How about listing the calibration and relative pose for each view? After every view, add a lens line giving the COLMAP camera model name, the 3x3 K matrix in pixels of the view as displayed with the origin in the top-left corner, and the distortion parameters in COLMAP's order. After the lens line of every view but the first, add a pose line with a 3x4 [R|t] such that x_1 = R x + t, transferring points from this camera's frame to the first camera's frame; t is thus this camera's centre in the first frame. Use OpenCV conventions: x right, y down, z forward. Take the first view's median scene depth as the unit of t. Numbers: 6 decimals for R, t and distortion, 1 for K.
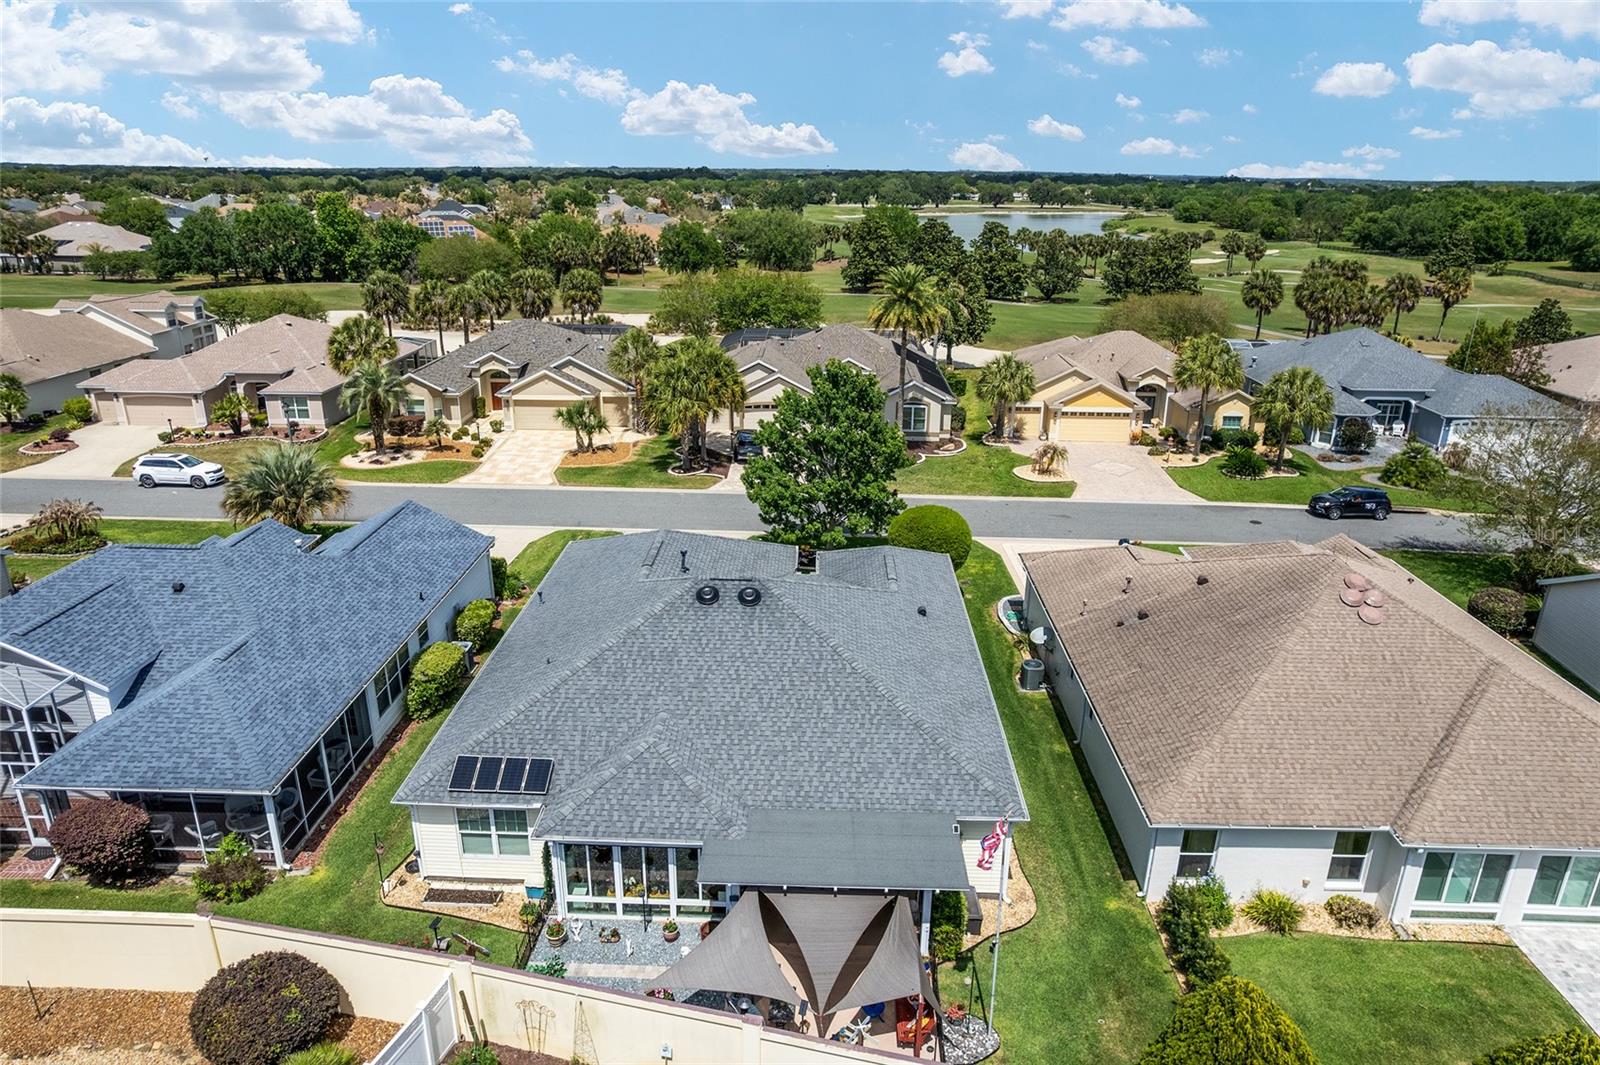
lens RADIAL K [[1025.6, 0, 800.0], [0, 1025.6, 532.5], [0, 0, 1]] dist [-0.086316, 0.076133]
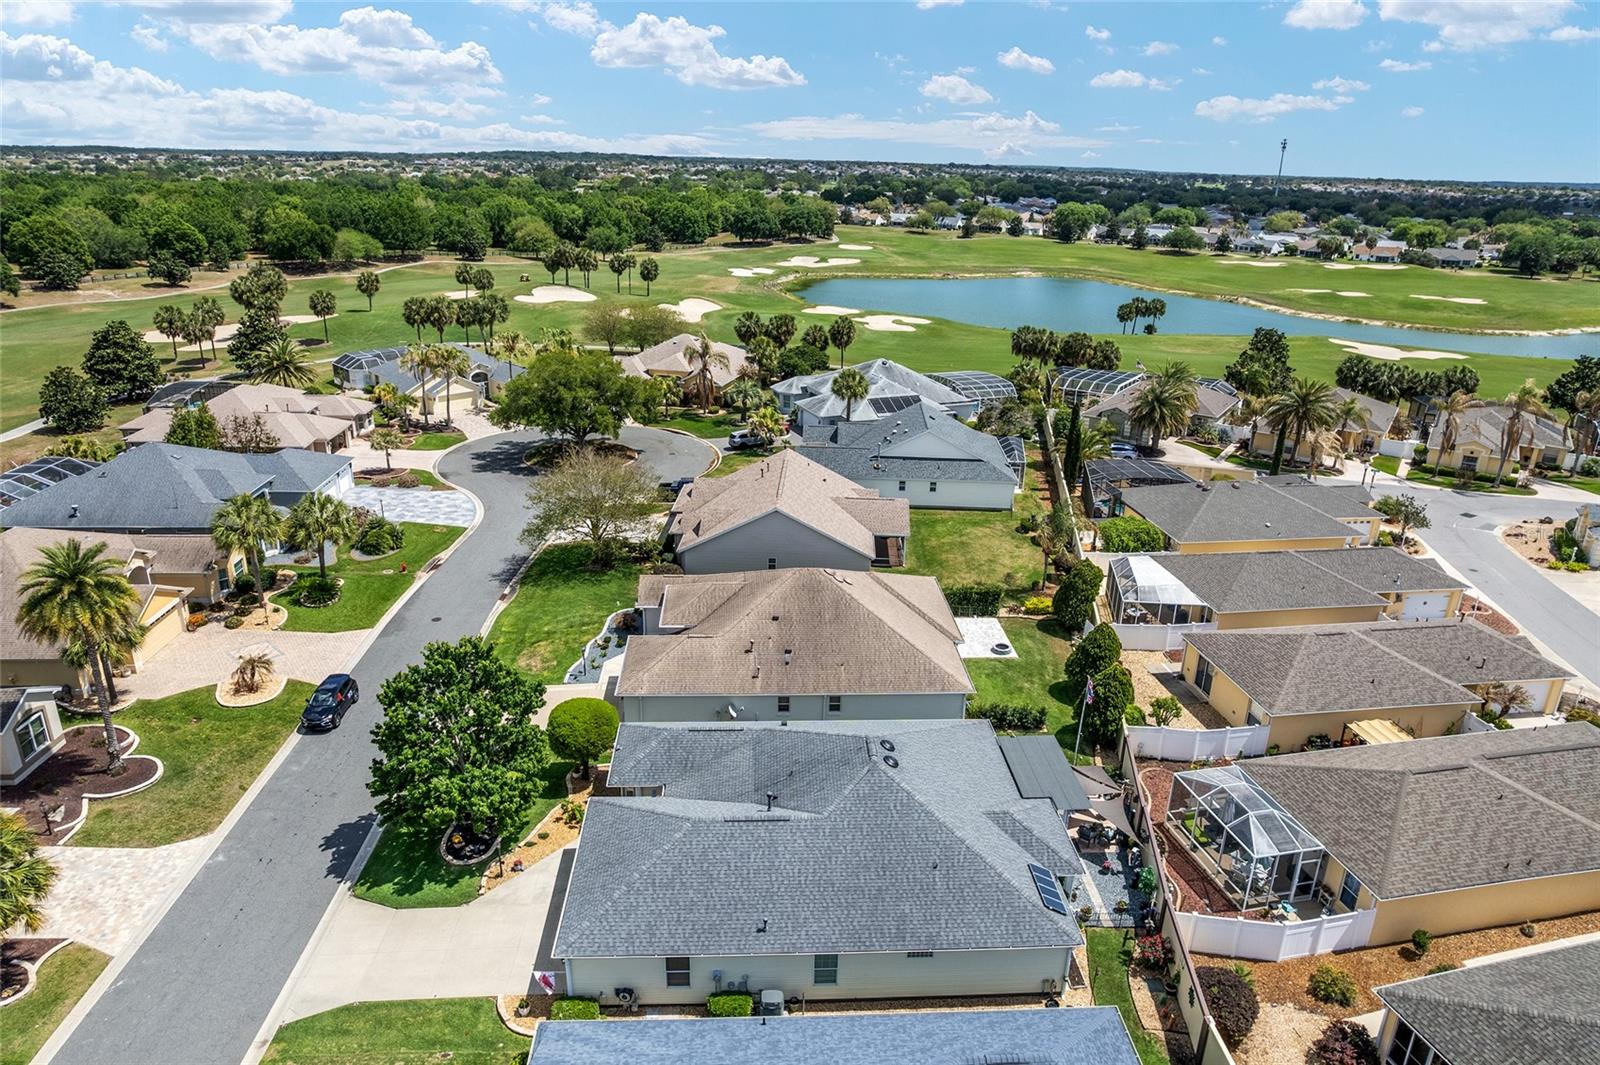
lens RADIAL K [[1025.6, 0, 800.0], [0, 1025.6, 532.5], [0, 0, 1]] dist [-0.086316, 0.076133]
pose [[-0.085641, -0.353891, 0.931357, -0.579144], [0.313150, 0.877858, 0.362358, -0.347045], [-0.945834, 0.322687, 0.035641, 0.445944]]
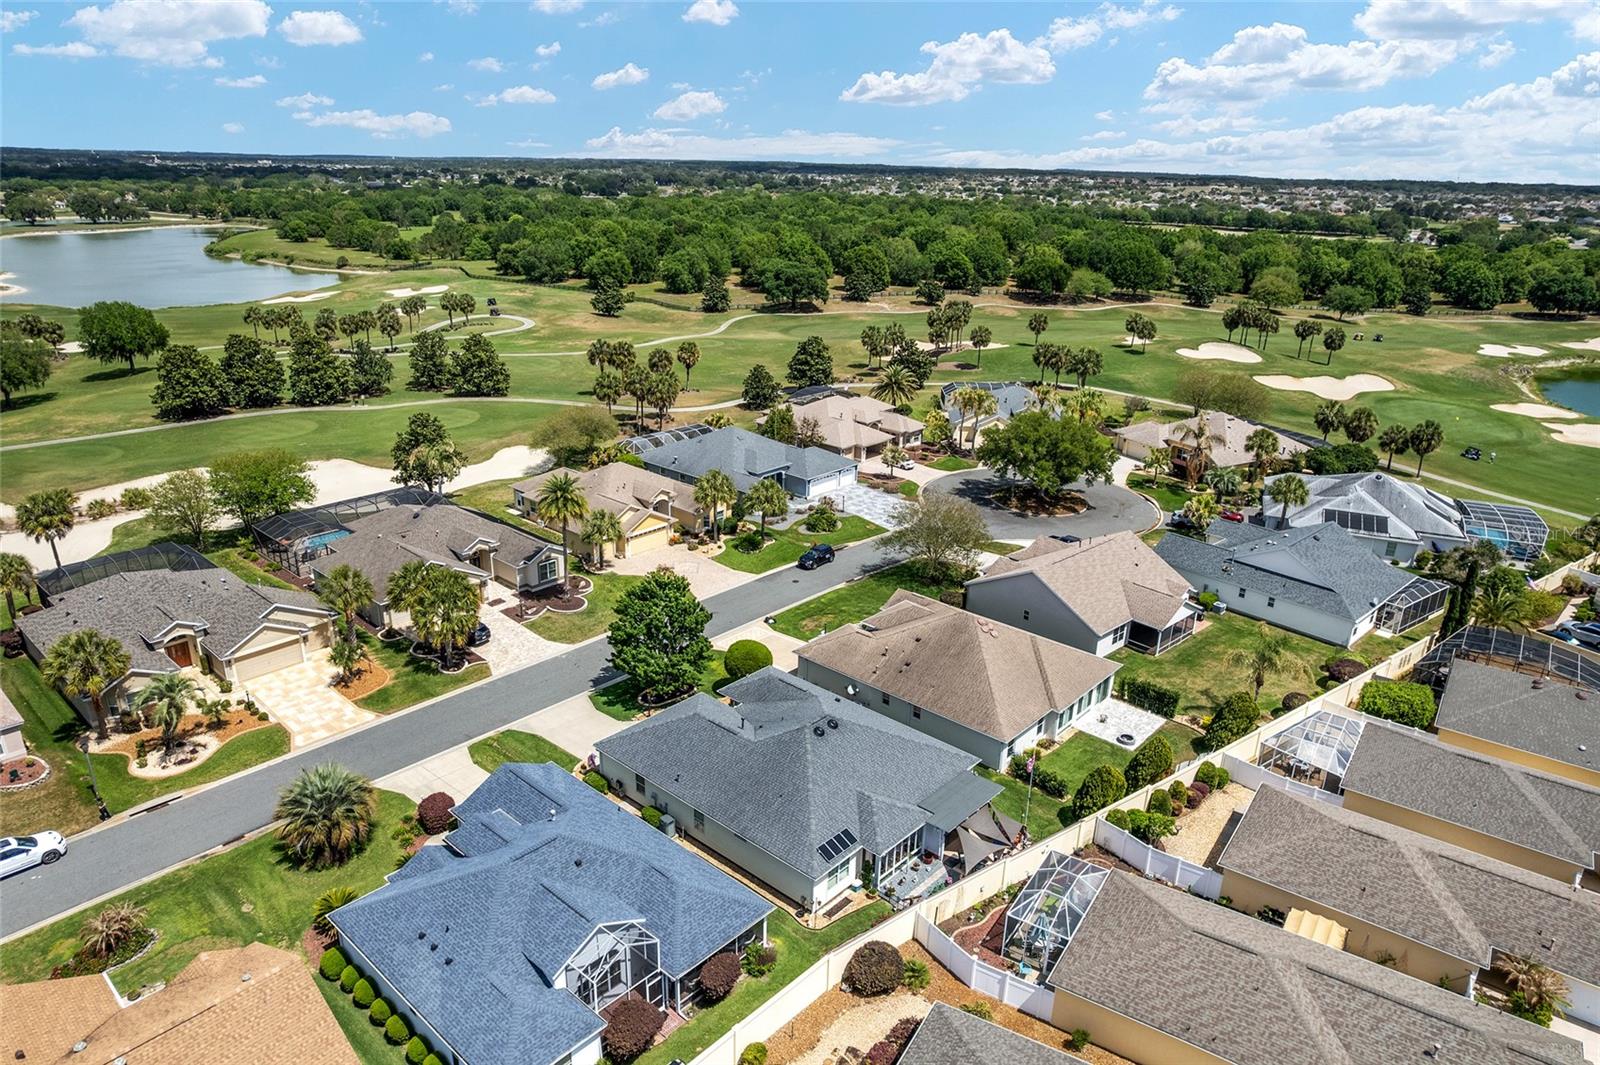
lens RADIAL K [[1025.6, 0, 800.0], [0, 1025.6, 532.5], [0, 0, 1]] dist [-0.086316, 0.076133]
pose [[0.647122, -0.257770, 0.717487, -0.673782], [0.242080, 0.961878, 0.127232, -0.269184], [-0.722931, 0.091355, 0.684854, -0.183760]]
